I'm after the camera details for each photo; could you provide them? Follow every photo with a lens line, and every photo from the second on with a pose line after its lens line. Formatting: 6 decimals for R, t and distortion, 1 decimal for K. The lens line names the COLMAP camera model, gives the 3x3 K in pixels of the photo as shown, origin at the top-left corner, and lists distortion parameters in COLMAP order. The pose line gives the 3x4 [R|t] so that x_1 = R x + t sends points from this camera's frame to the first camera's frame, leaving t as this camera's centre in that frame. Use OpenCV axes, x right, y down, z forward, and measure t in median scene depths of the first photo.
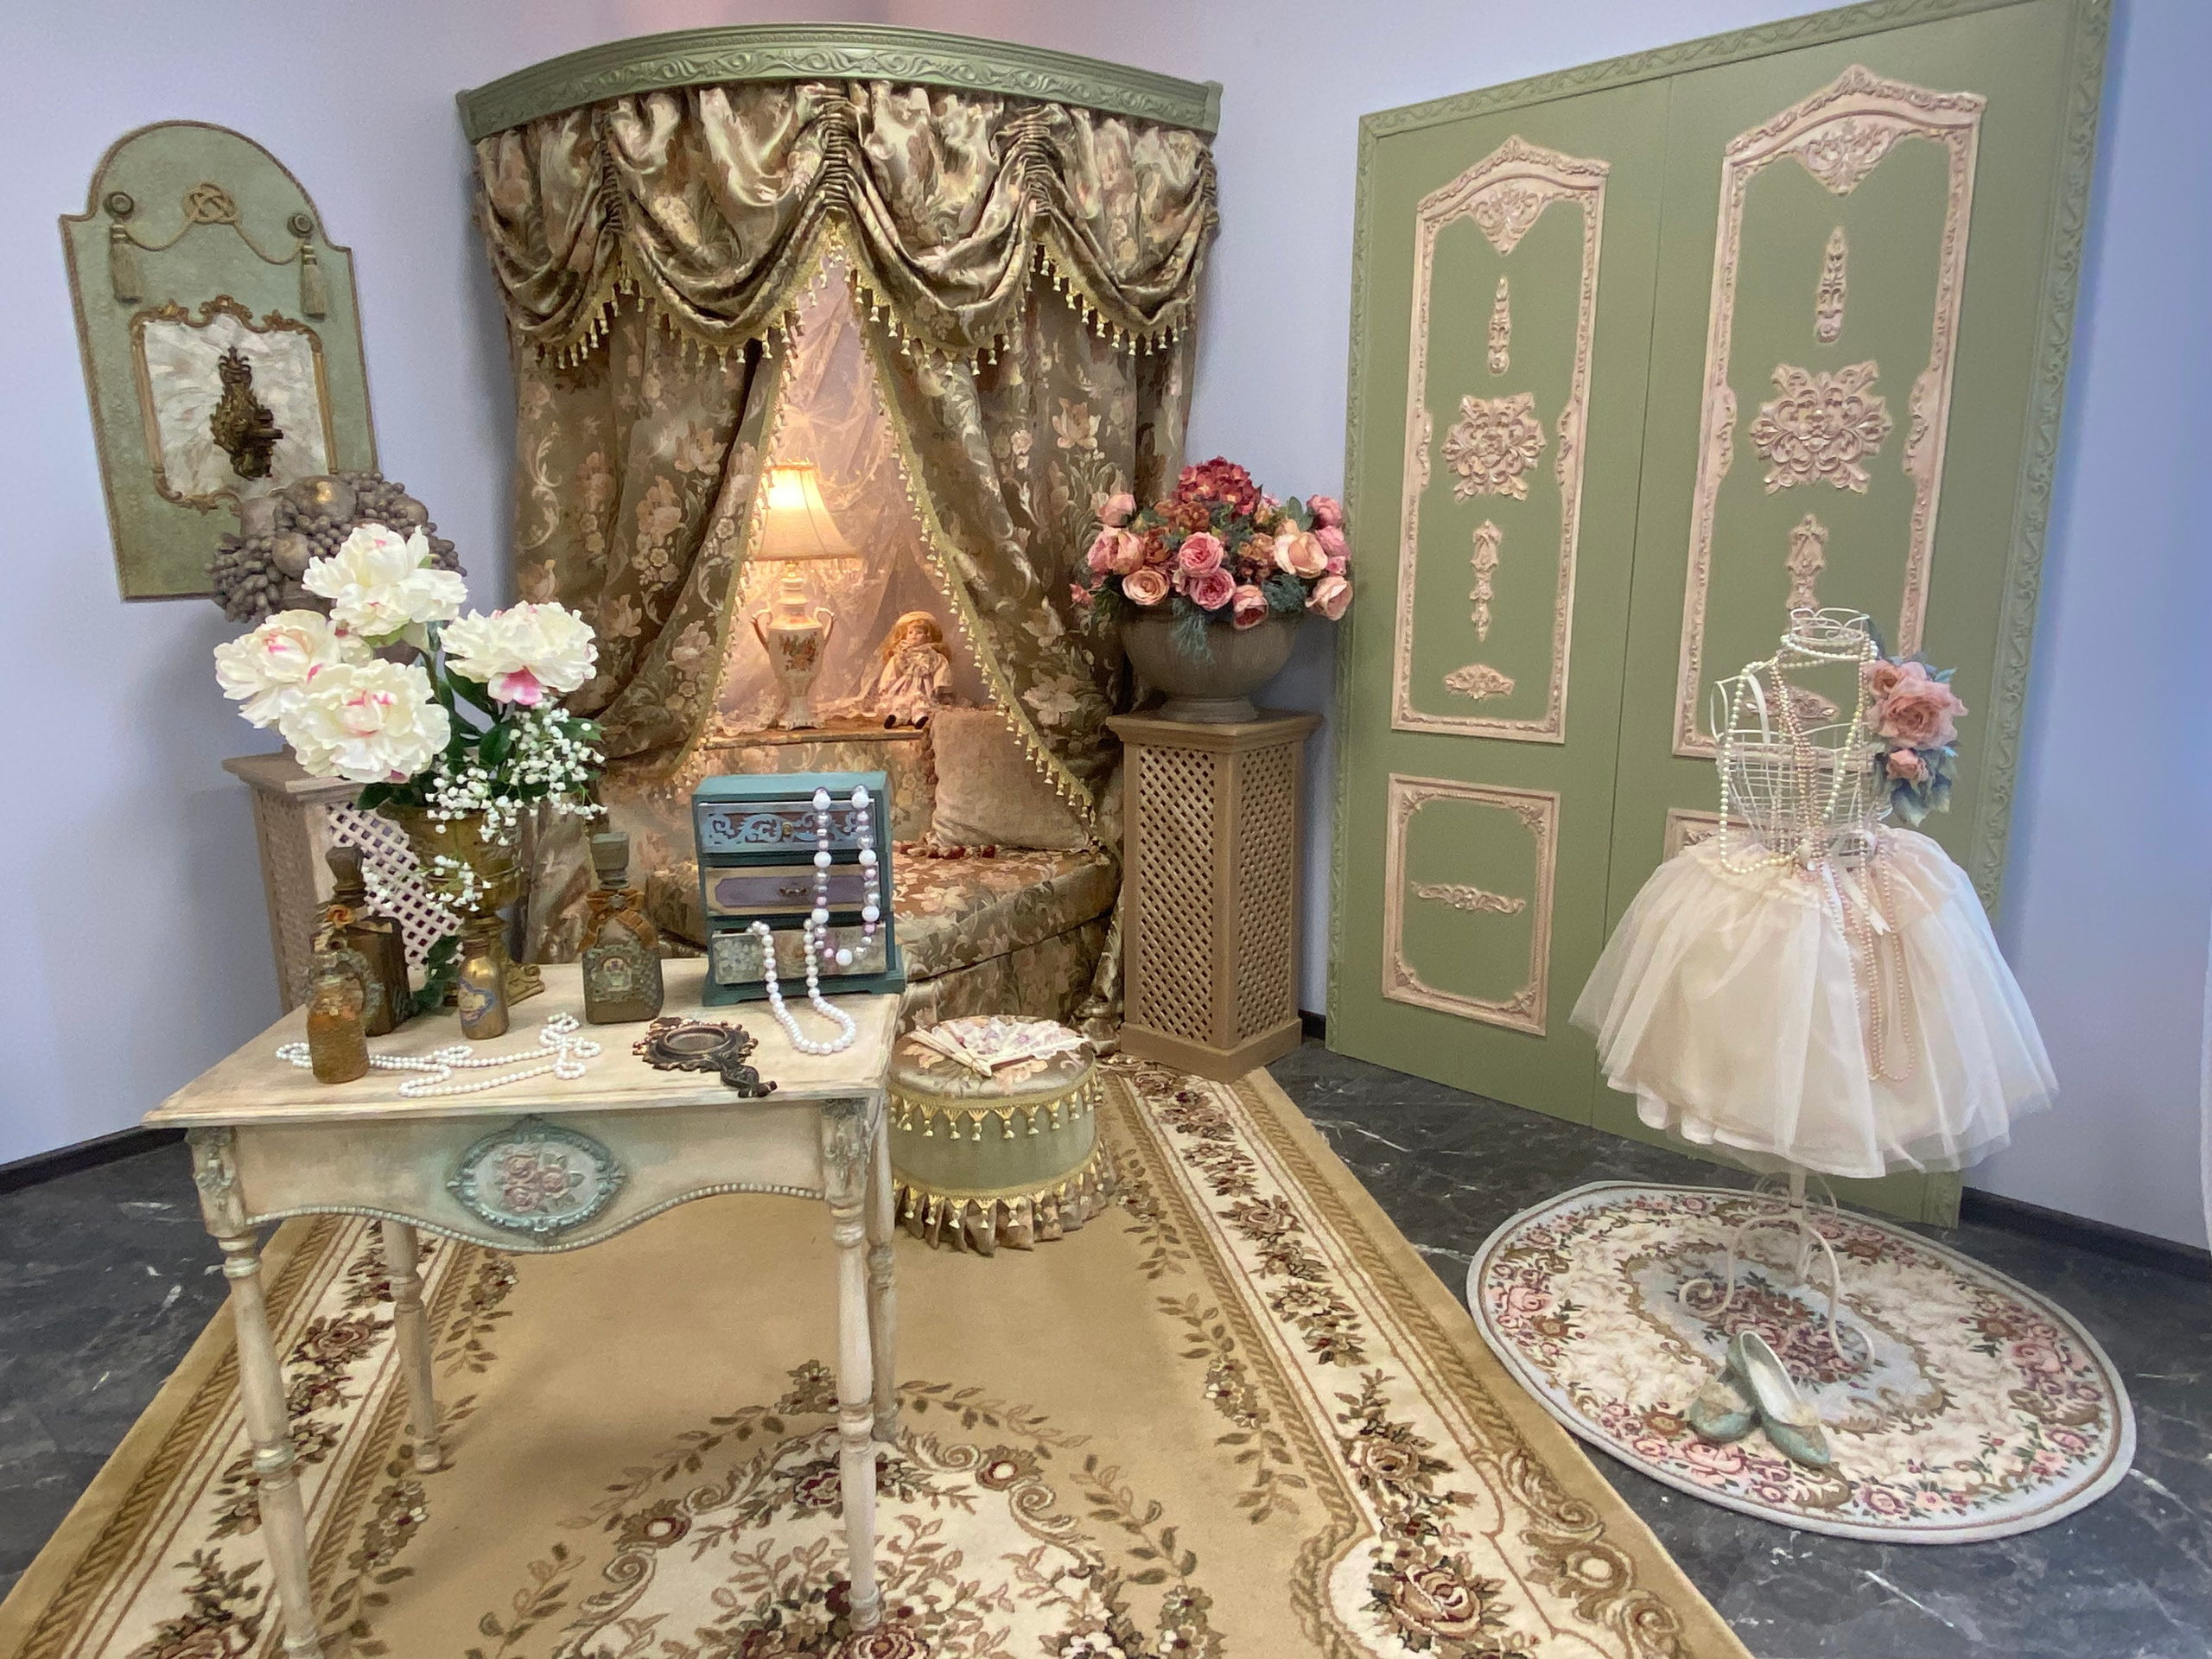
lens RADIAL K [[1351.7, 0, 1106.0], [0, 1351.7, 829.5], [0, 0, 1]] dist [0.036627, -0.057160]
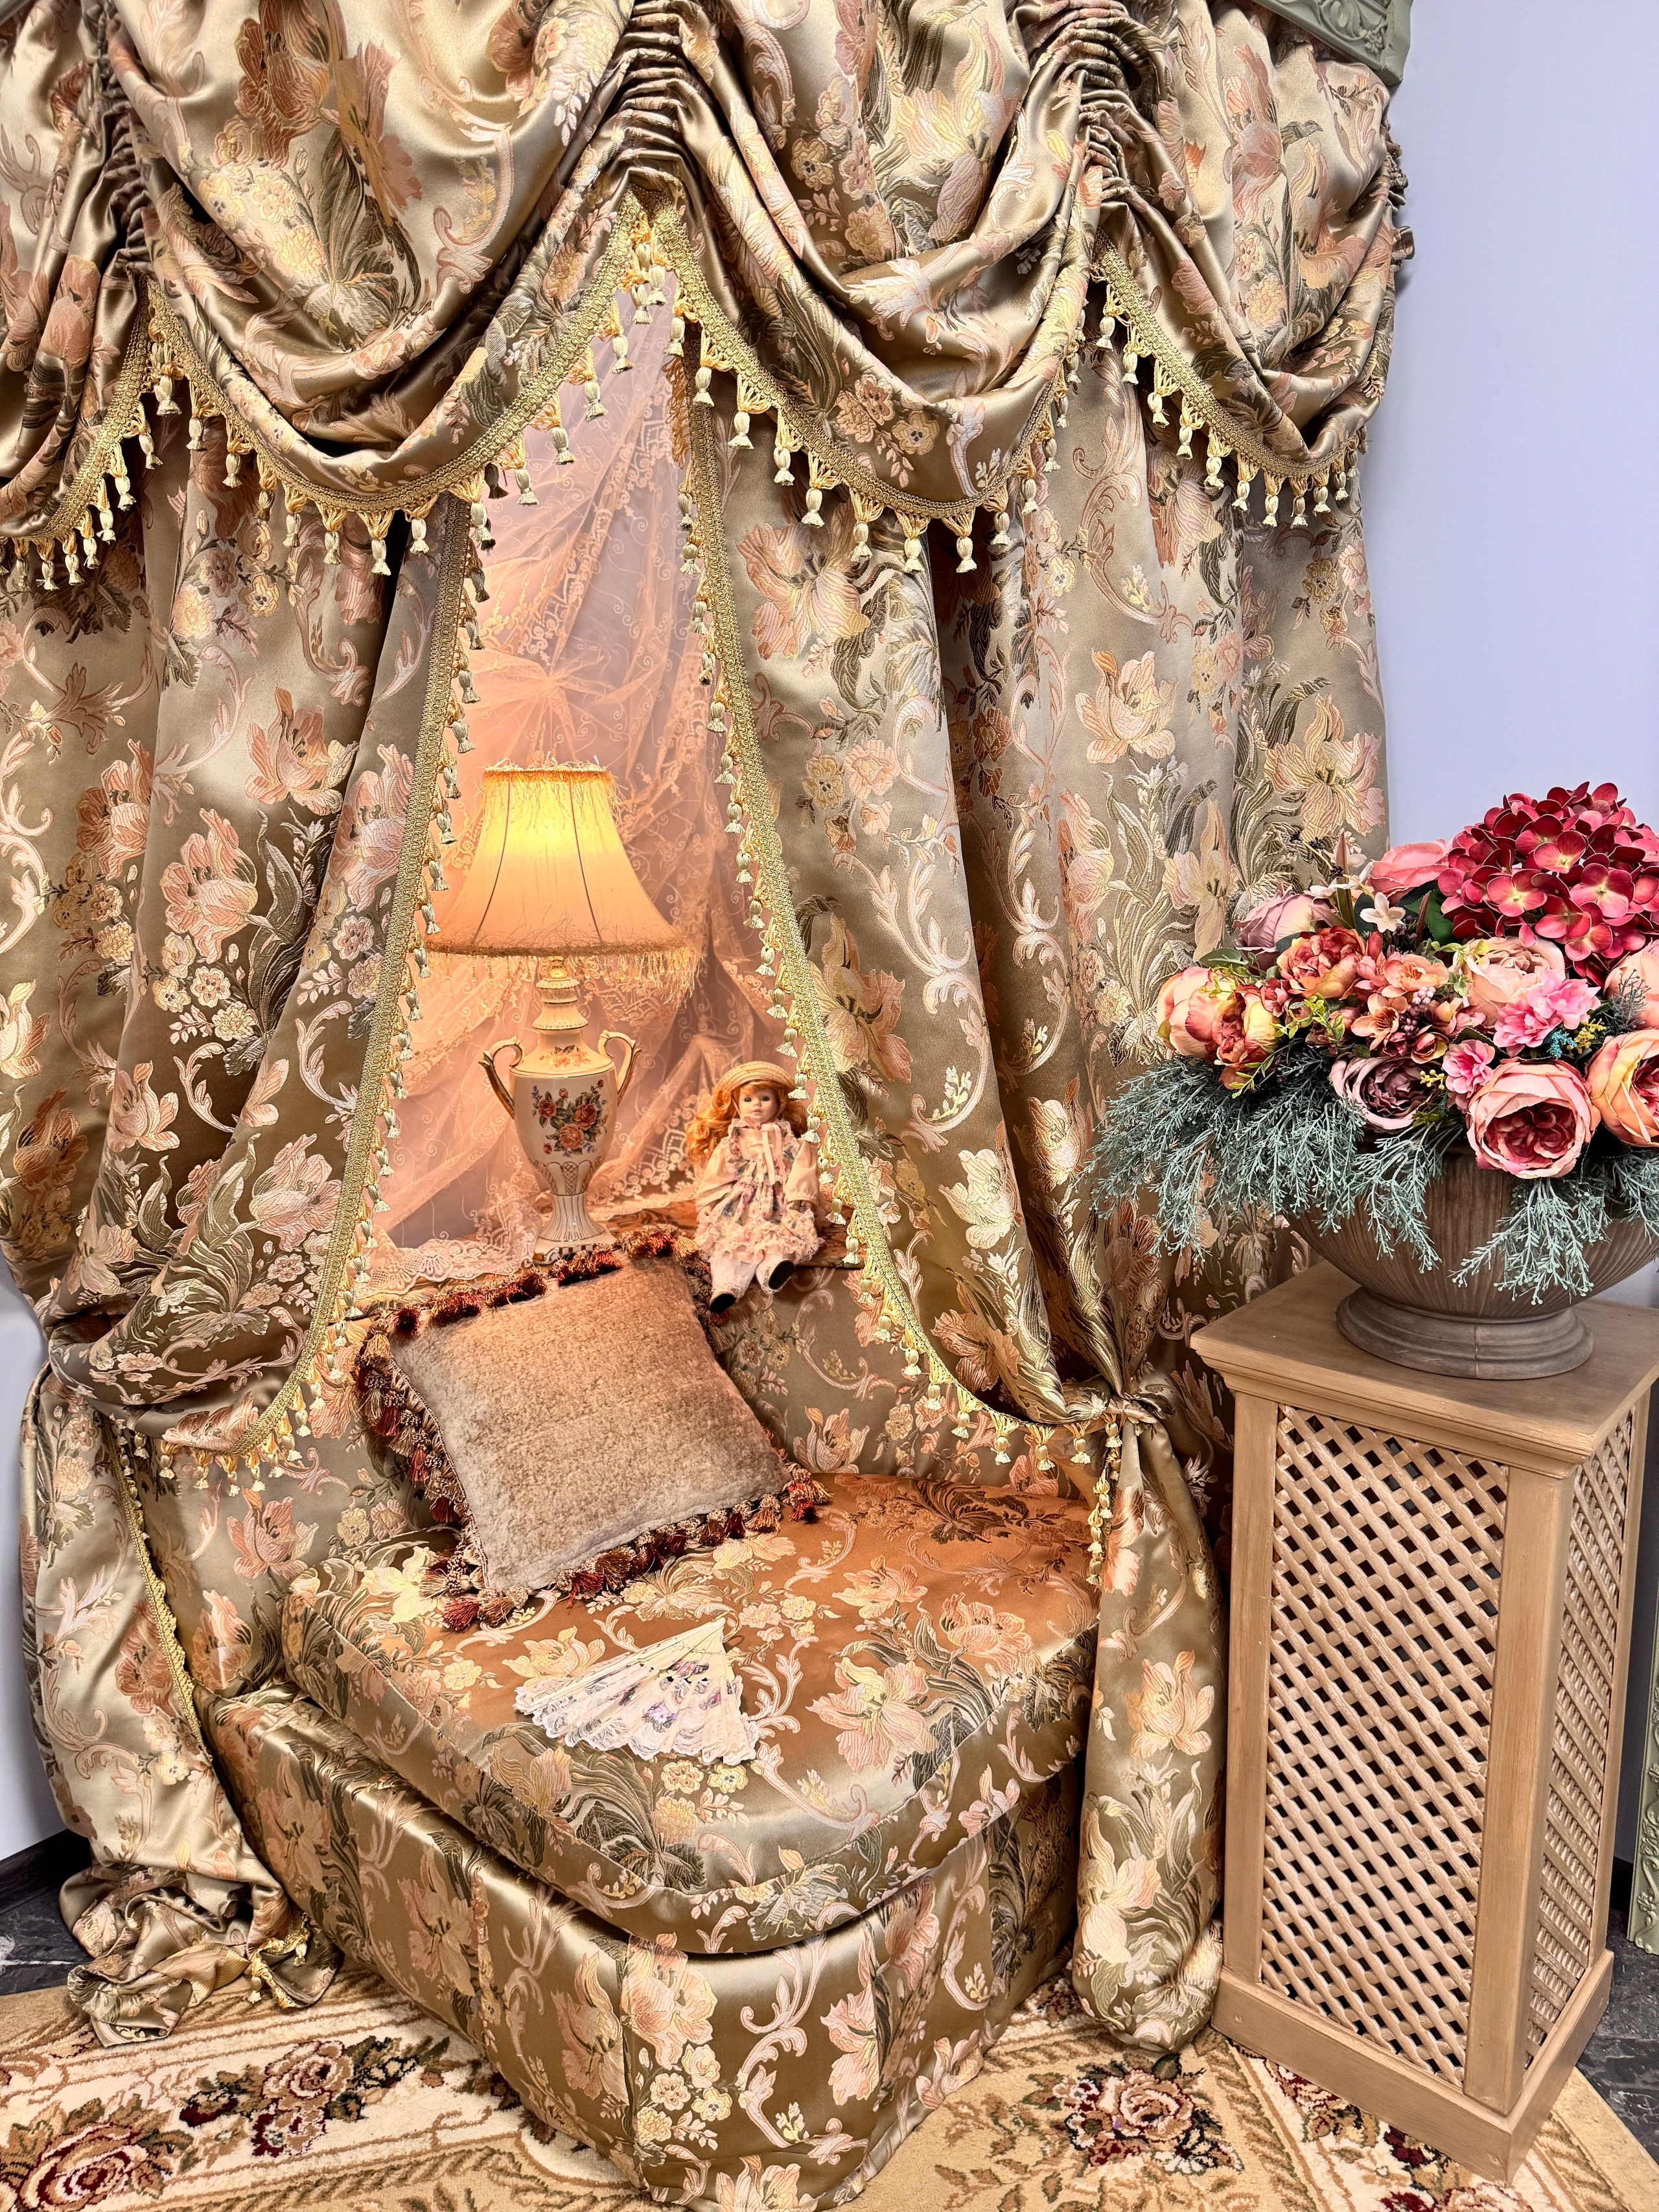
lens RADIAL K [[1529.5, 0, 810.9], [0, 1529.5, 1108.9], [0, 0, 1]] dist [0.044056, -0.083179]
pose [[0.999476, -0.015883, -0.028221, -0.143539], [0.015463, 0.999768, -0.015020, -0.169399], [0.028453, 0.014576, 0.999489, 0.549598]]
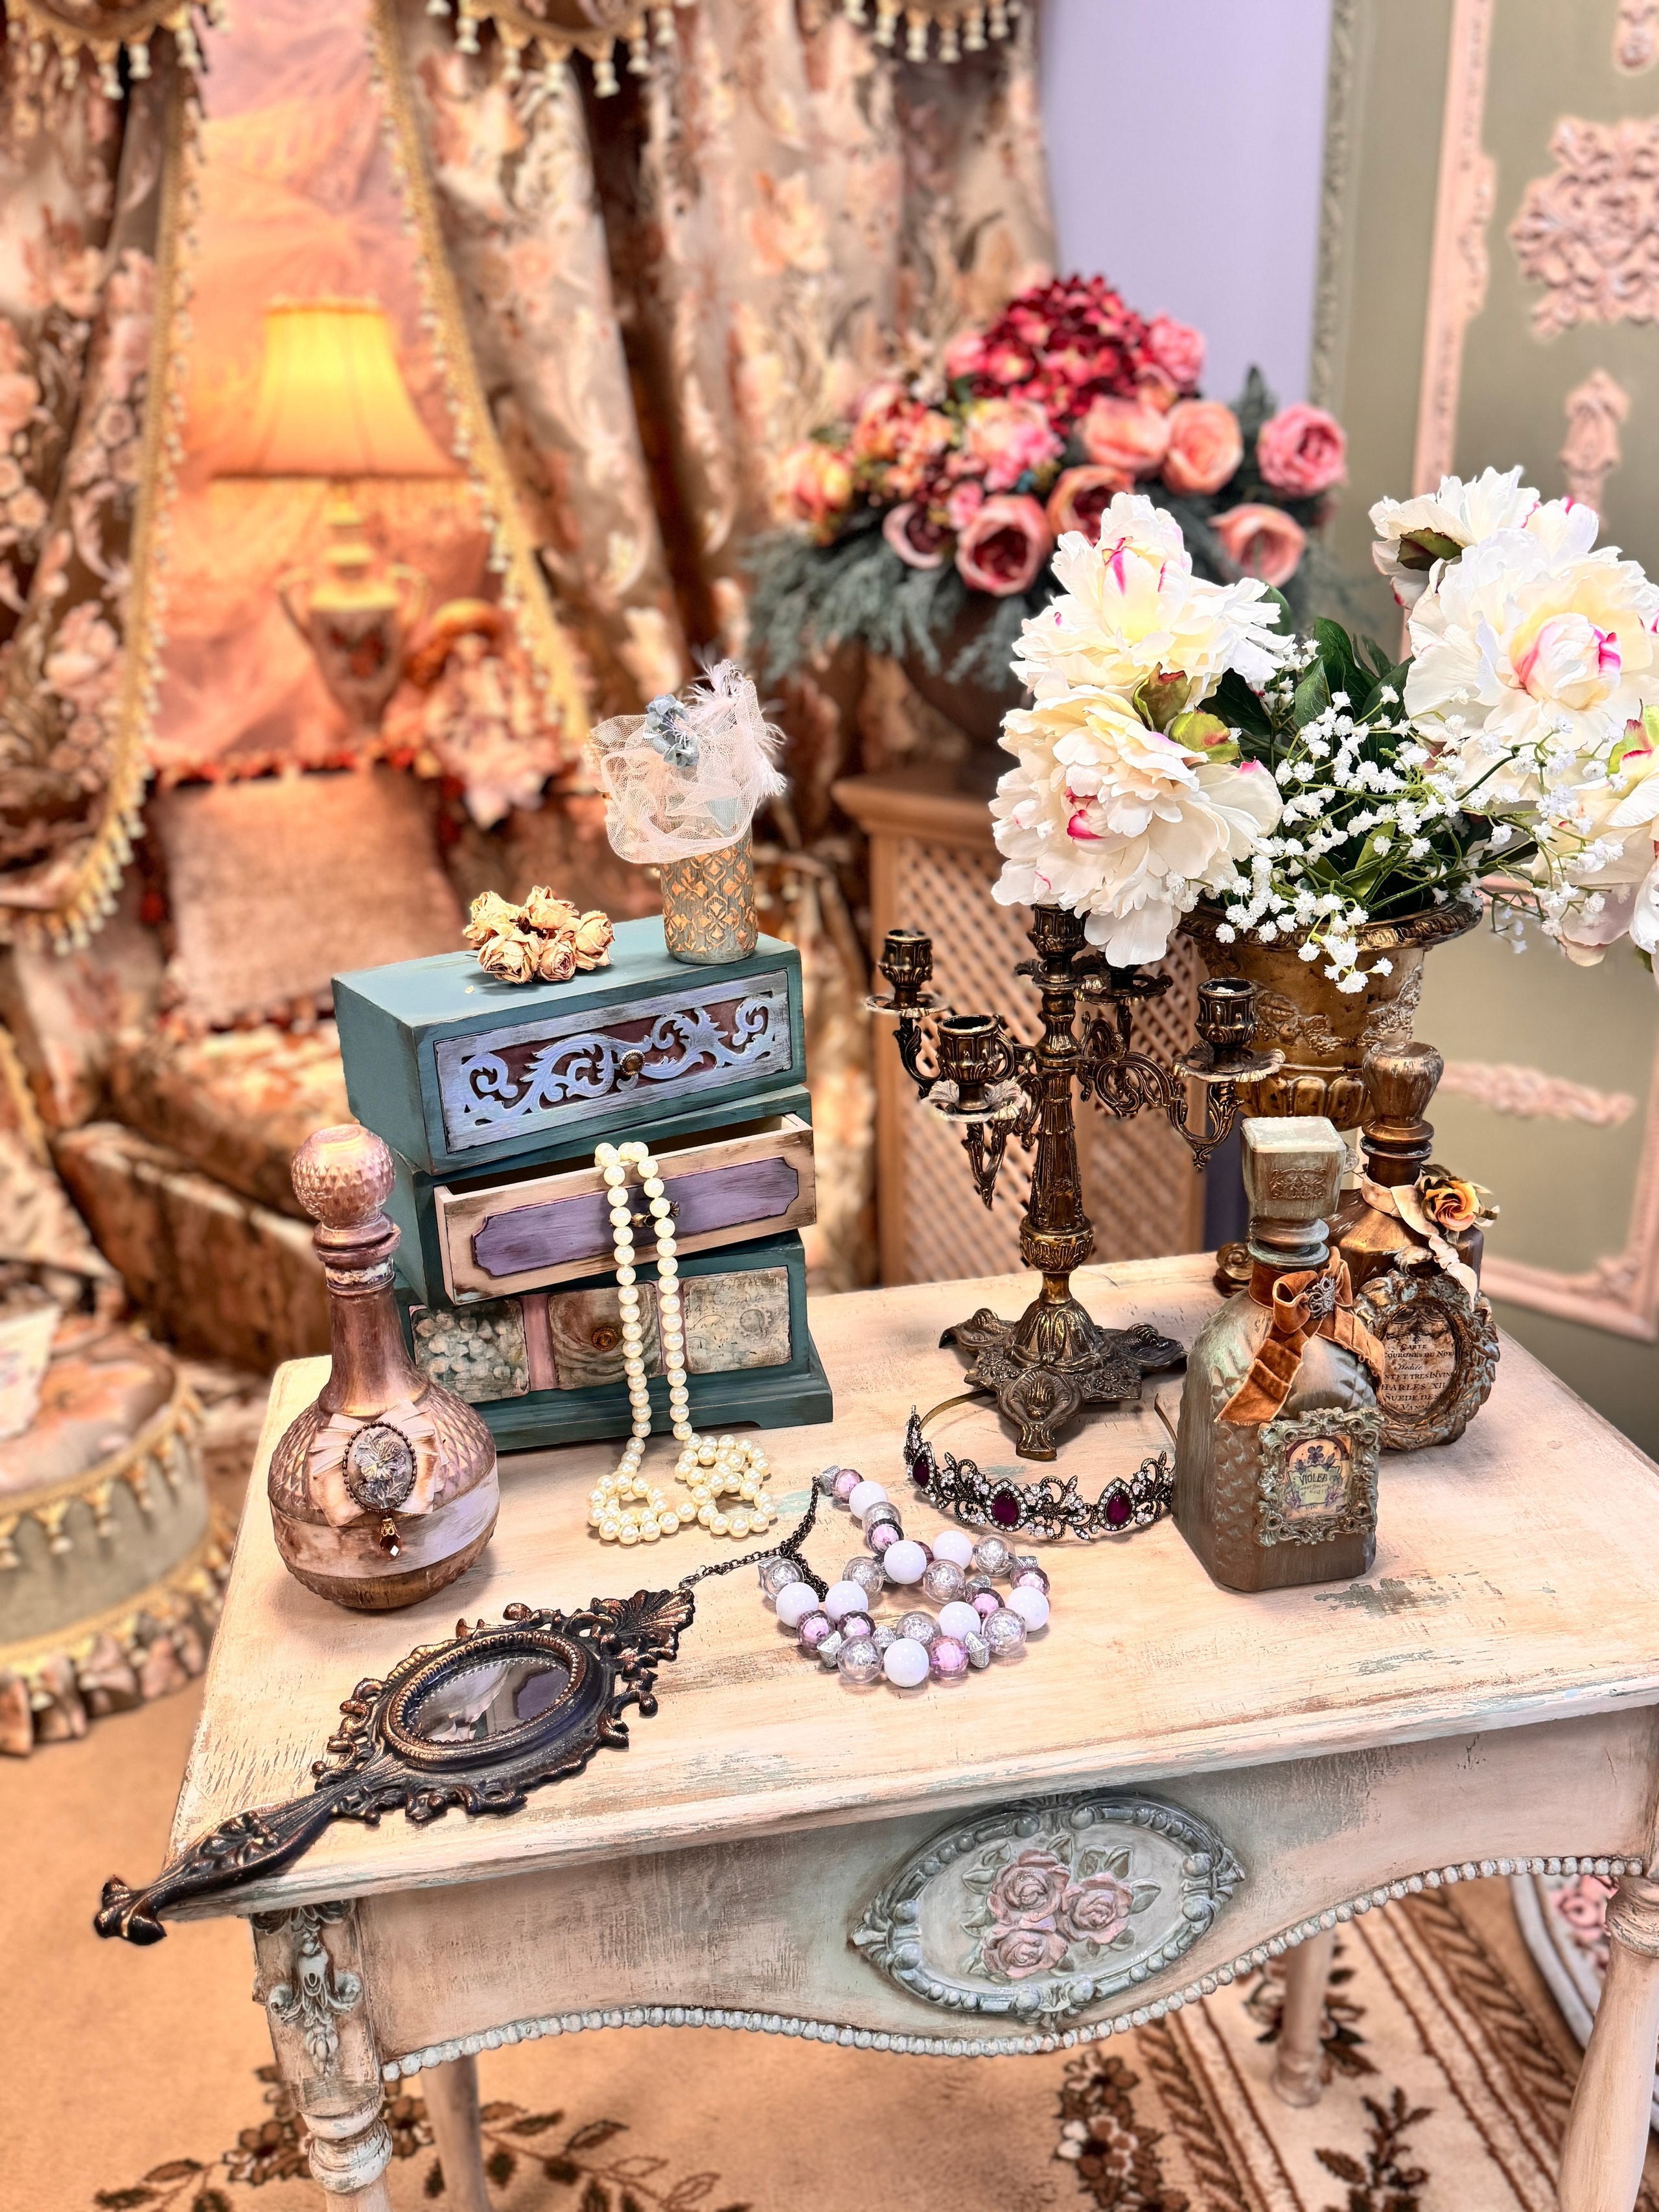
lens RADIAL K [[1790.3, 0, 819.3], [0, 1790.3, 1119.7], [0, 0, 1]] dist [0.004067, -0.037272]
pose [[0.999395, -0.005528, -0.034330, 0.006624], [0.010233, 0.990322, 0.138413, -0.046876], [0.033233, -0.138681, 0.989779, 0.302208]]
